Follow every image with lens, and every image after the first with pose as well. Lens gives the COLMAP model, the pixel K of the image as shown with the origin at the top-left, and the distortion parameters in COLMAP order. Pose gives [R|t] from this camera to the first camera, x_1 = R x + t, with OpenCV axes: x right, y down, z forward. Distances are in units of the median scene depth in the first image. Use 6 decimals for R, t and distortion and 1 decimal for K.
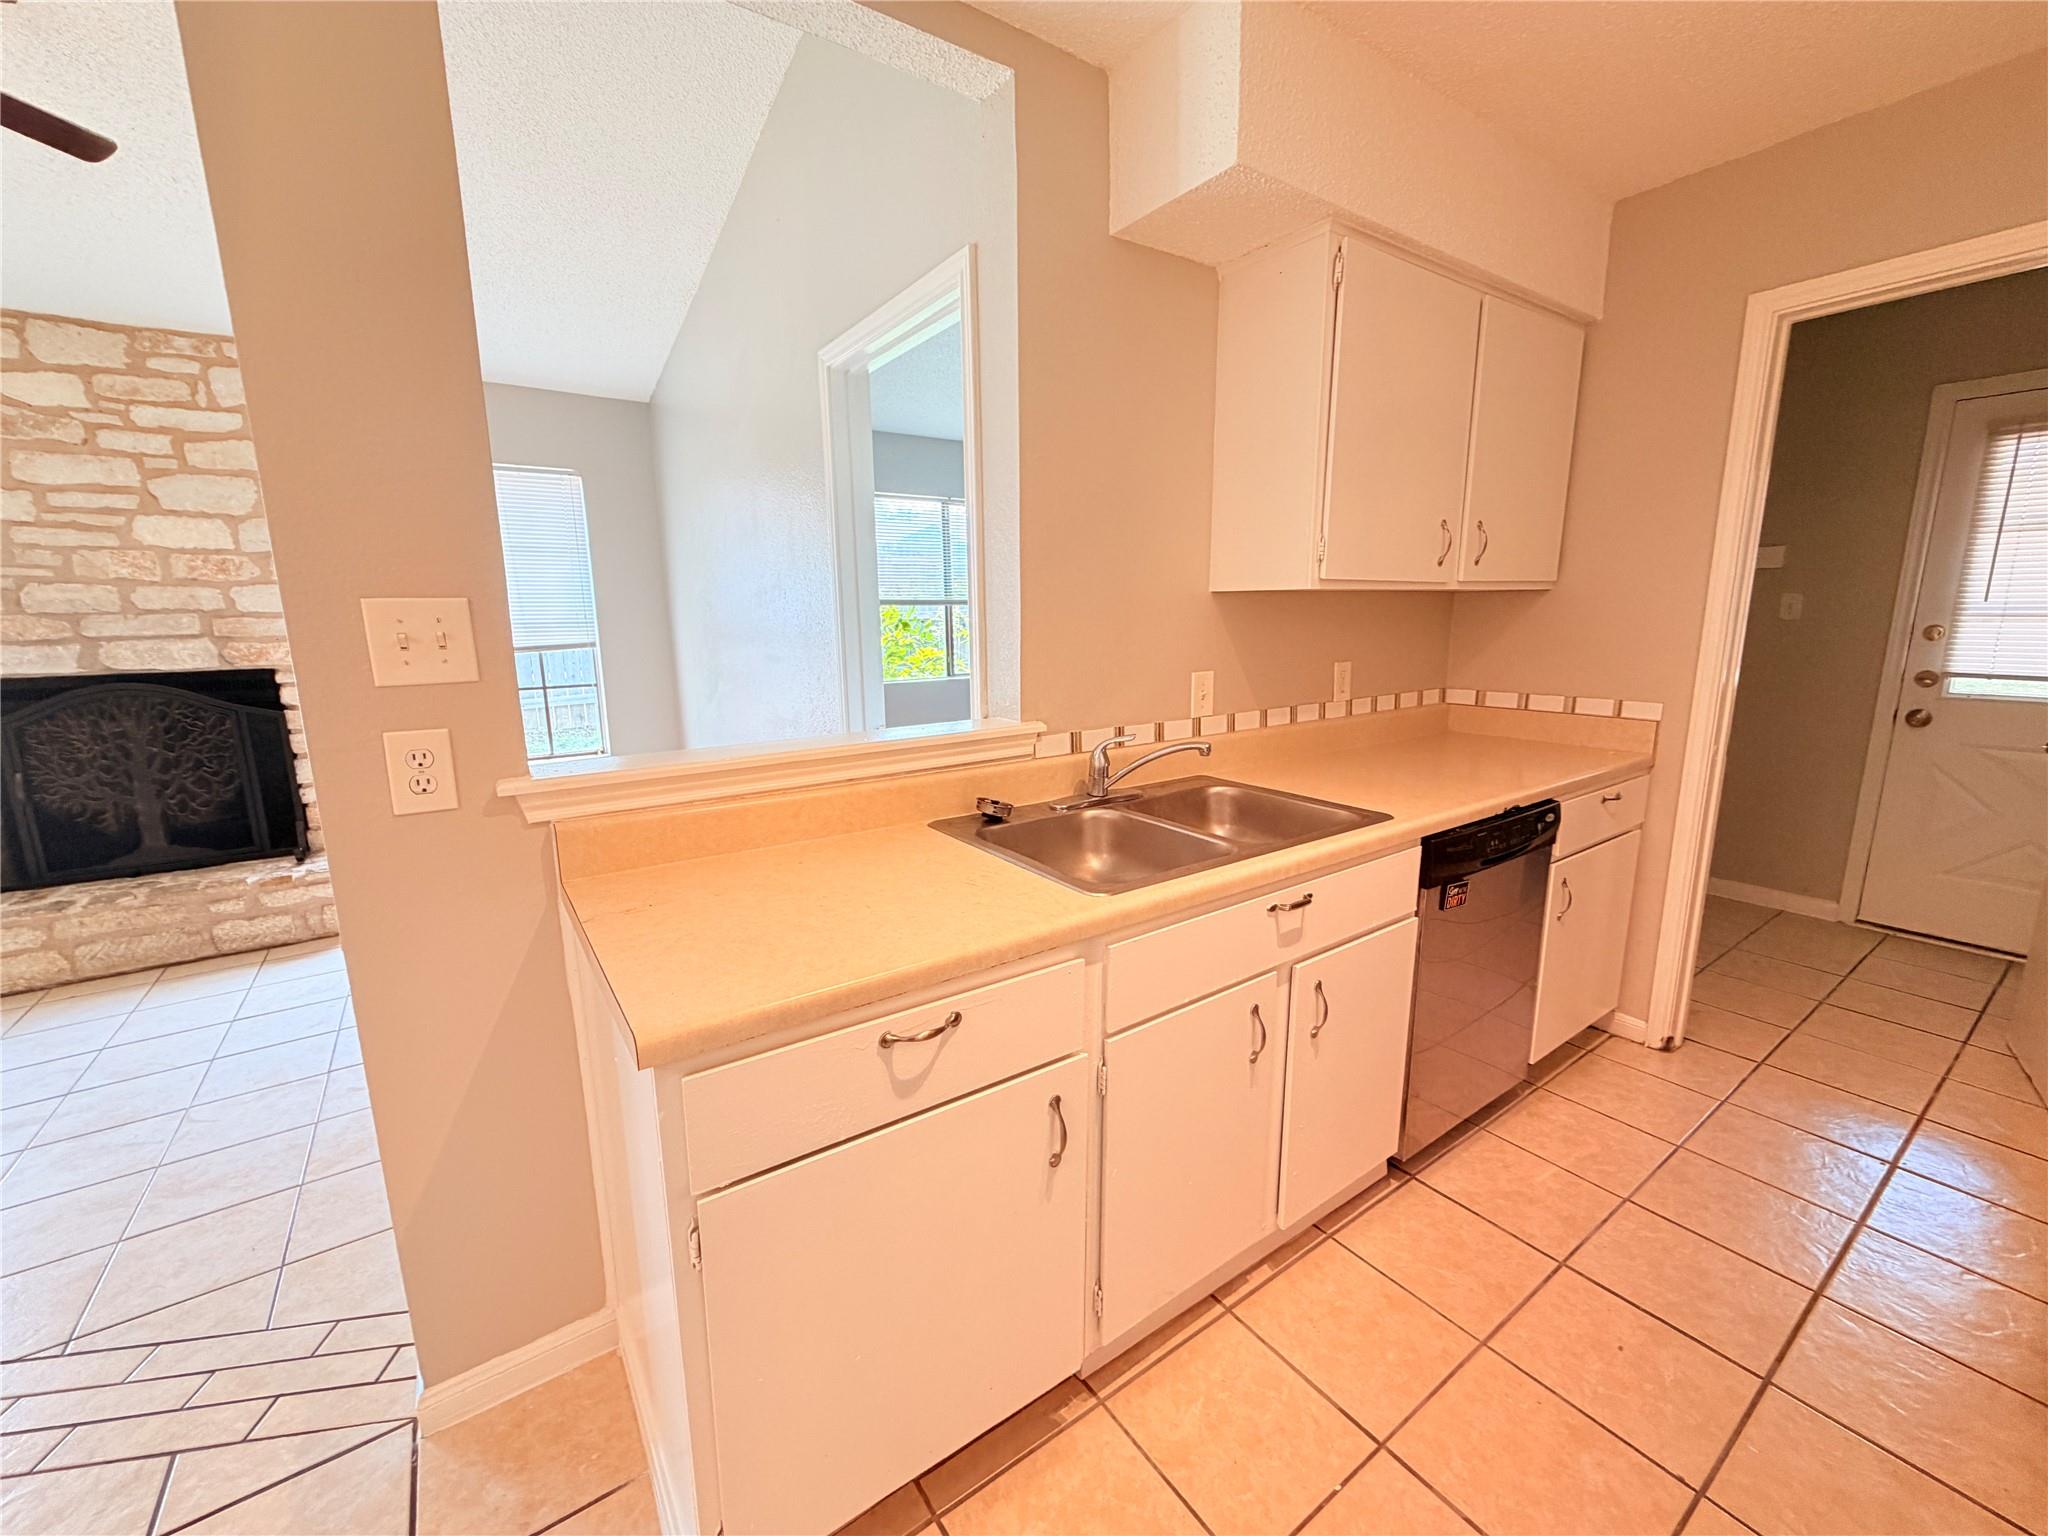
lens RADIAL K [[818.0, 0, 1023.0], [0, 818.0, 767.2], [0, 0, 1]] dist [-0.001349, 0.000550]
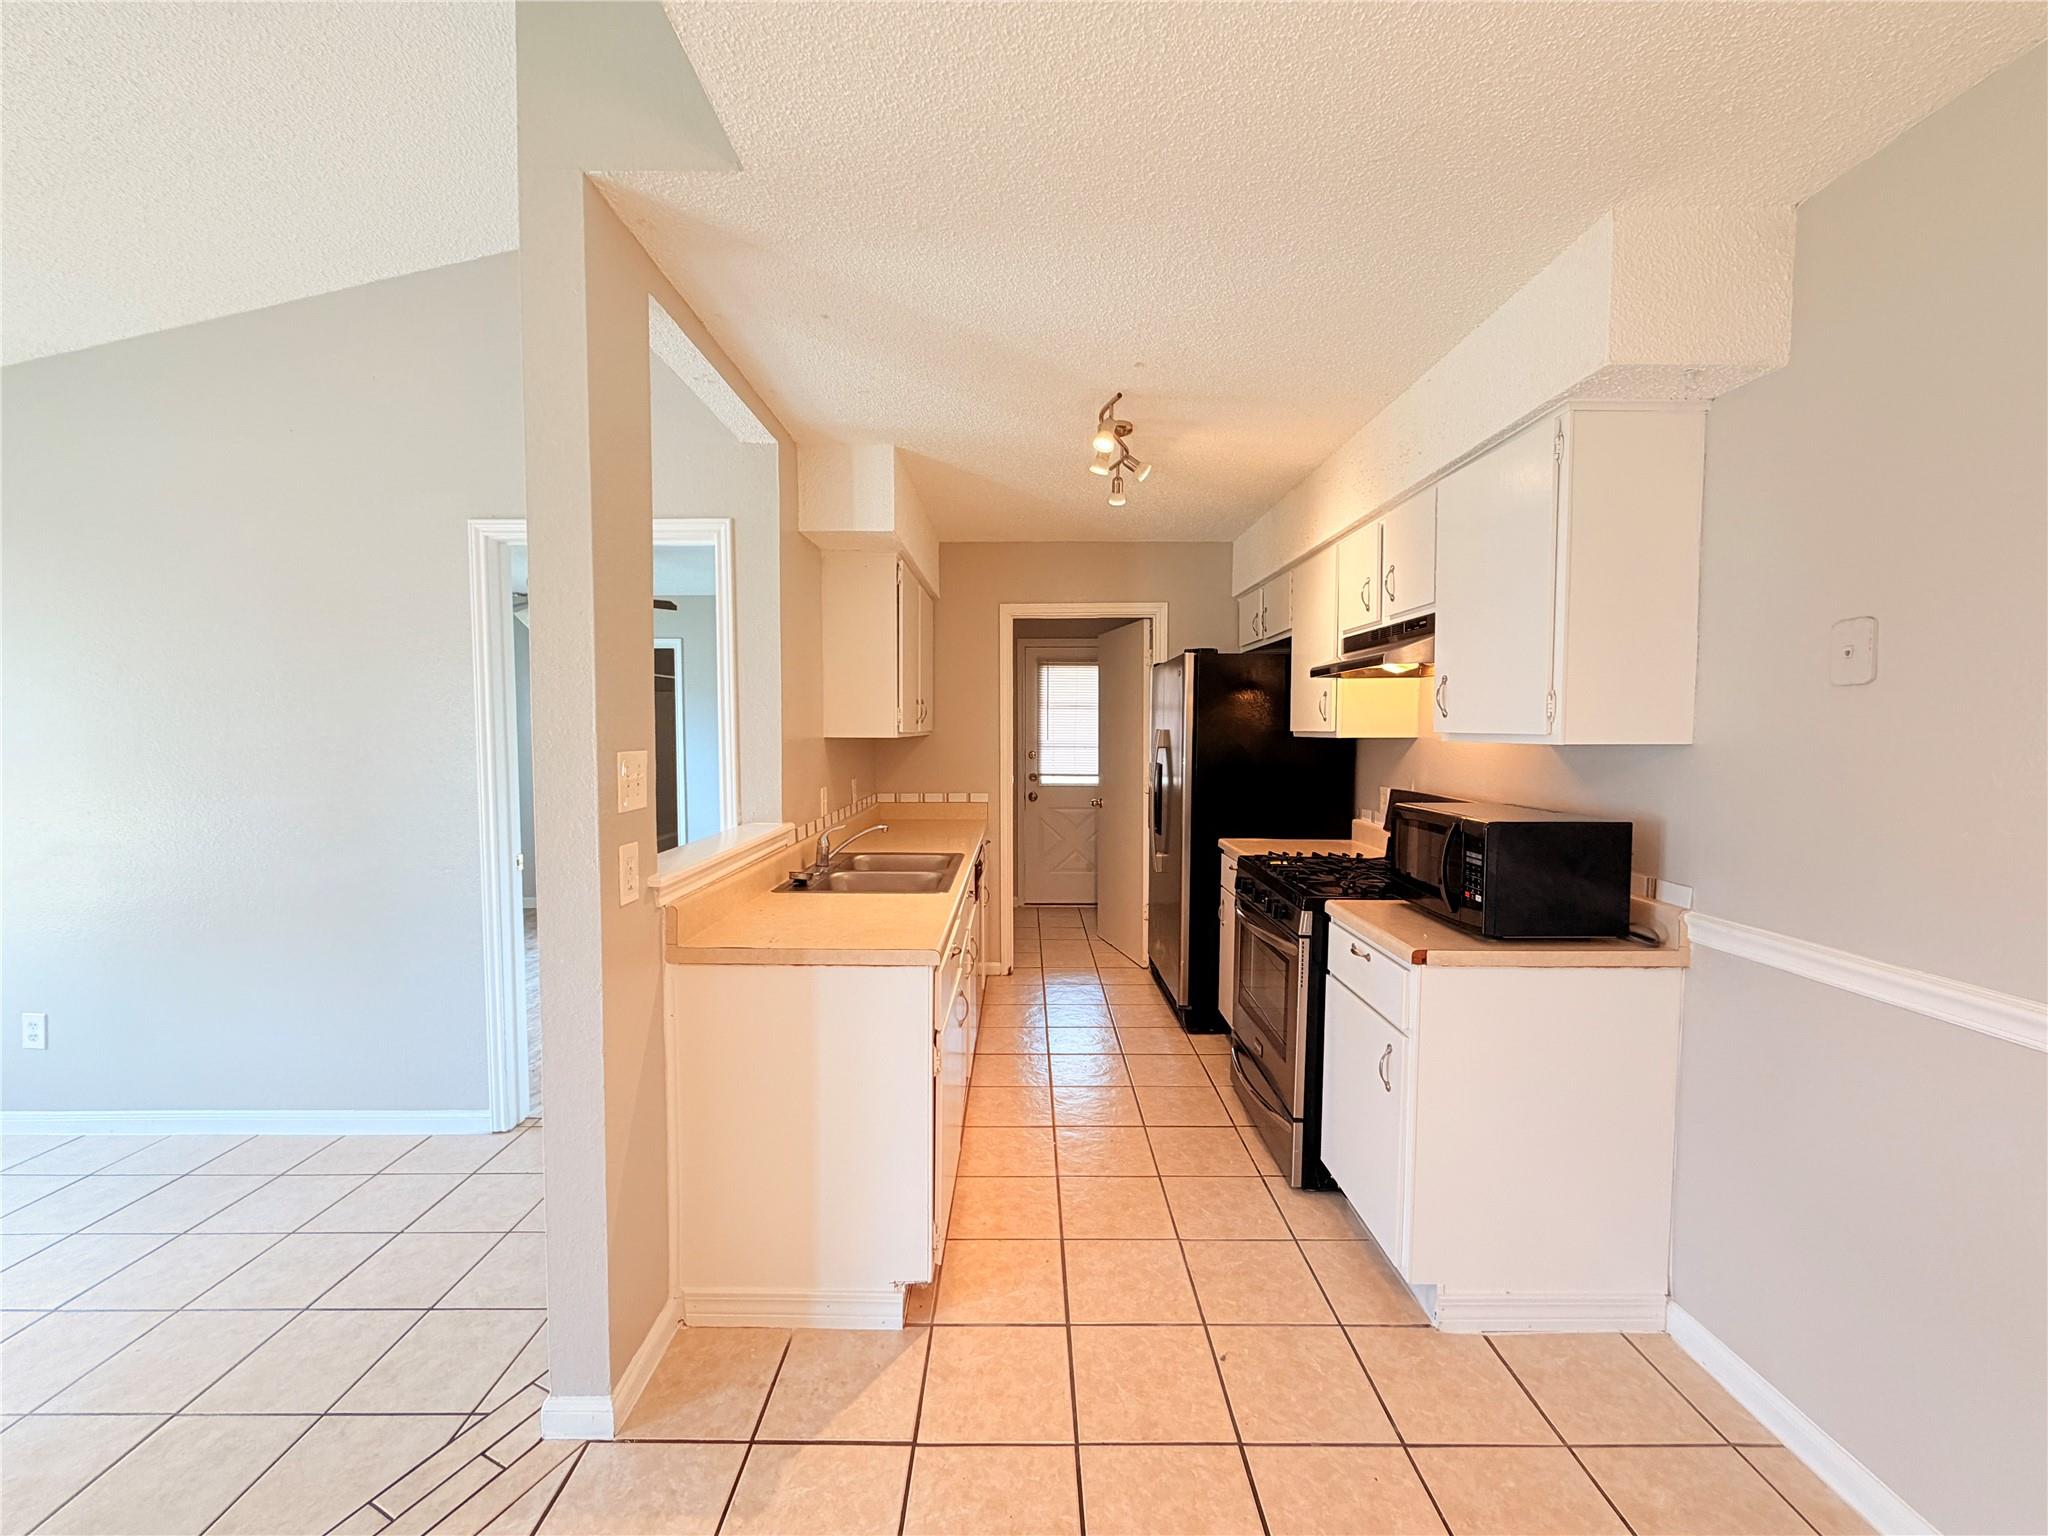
lens RADIAL K [[818.0, 0, 1020.4], [0, 818.0, 768.5], [0, 0, 1]] dist [-0.001349, 0.000550]
pose [[0.574020, -0.027196, 0.818390, -0.557030], [0.147686, 0.986497, -0.070805, 0.009421], [-0.805413, 0.161508, 0.570285, -0.135334]]
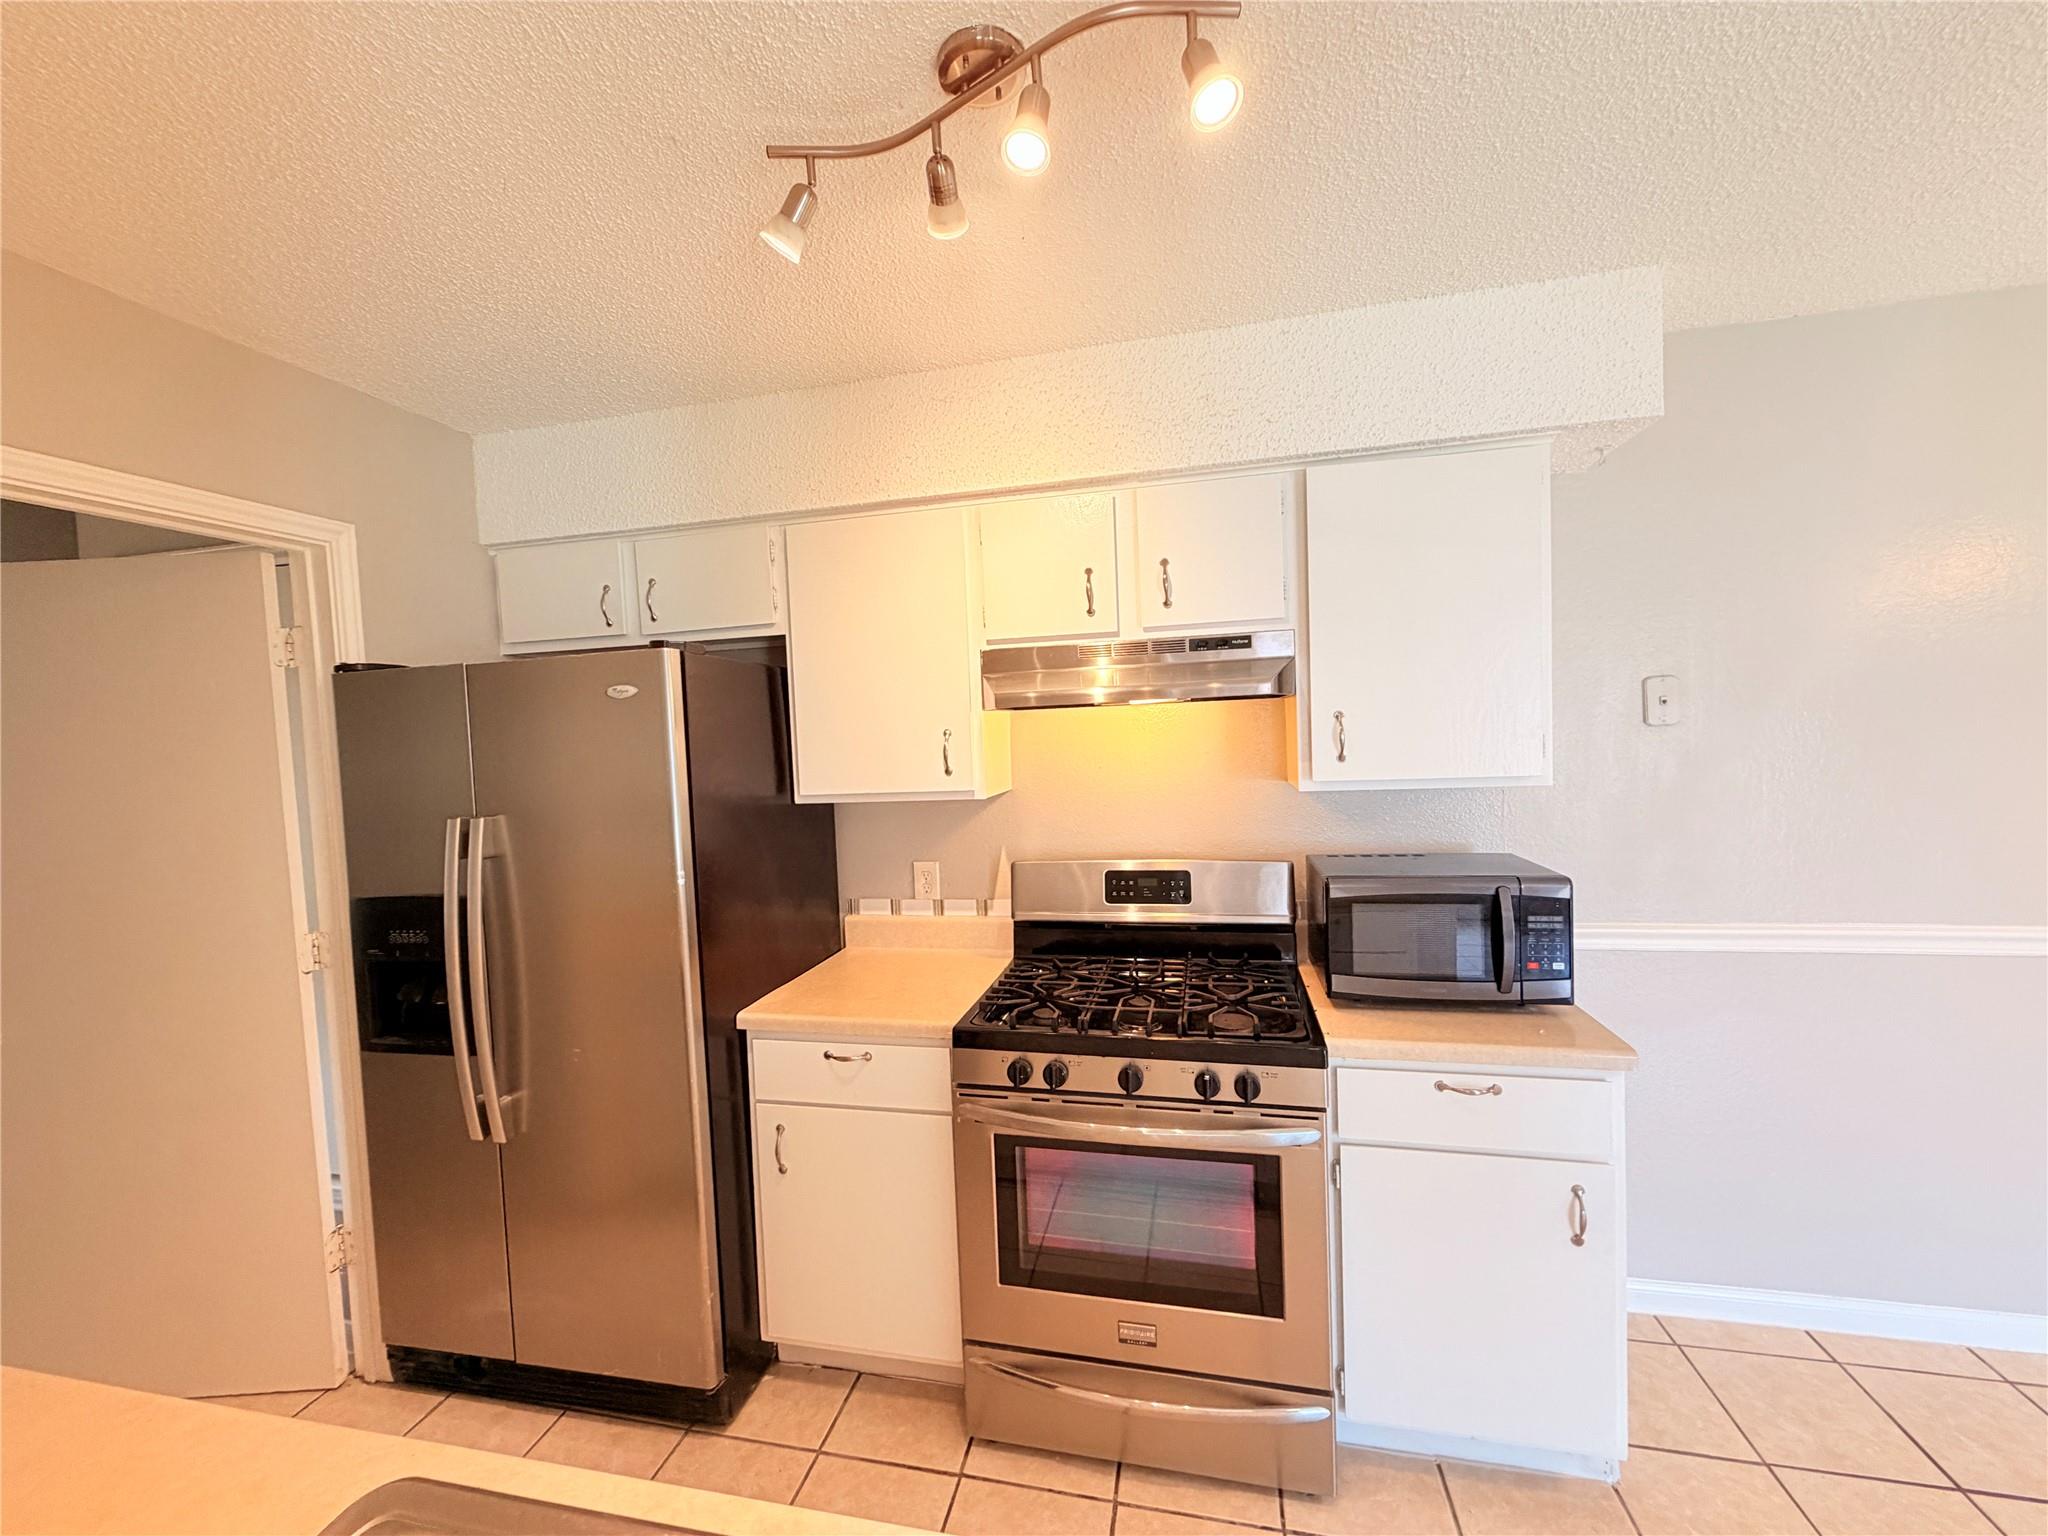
lens RADIAL K [[818.0, 0, 1021.6], [0, 818.0, 768.0], [0, 0, 1]] dist [-0.001349, 0.000550]
pose [[-0.672919, 0.009130, 0.739660, -0.044531], [0.189482, 0.968690, 0.160428, -0.159614], [-0.715036, 0.248107, -0.653579, 0.497967]]
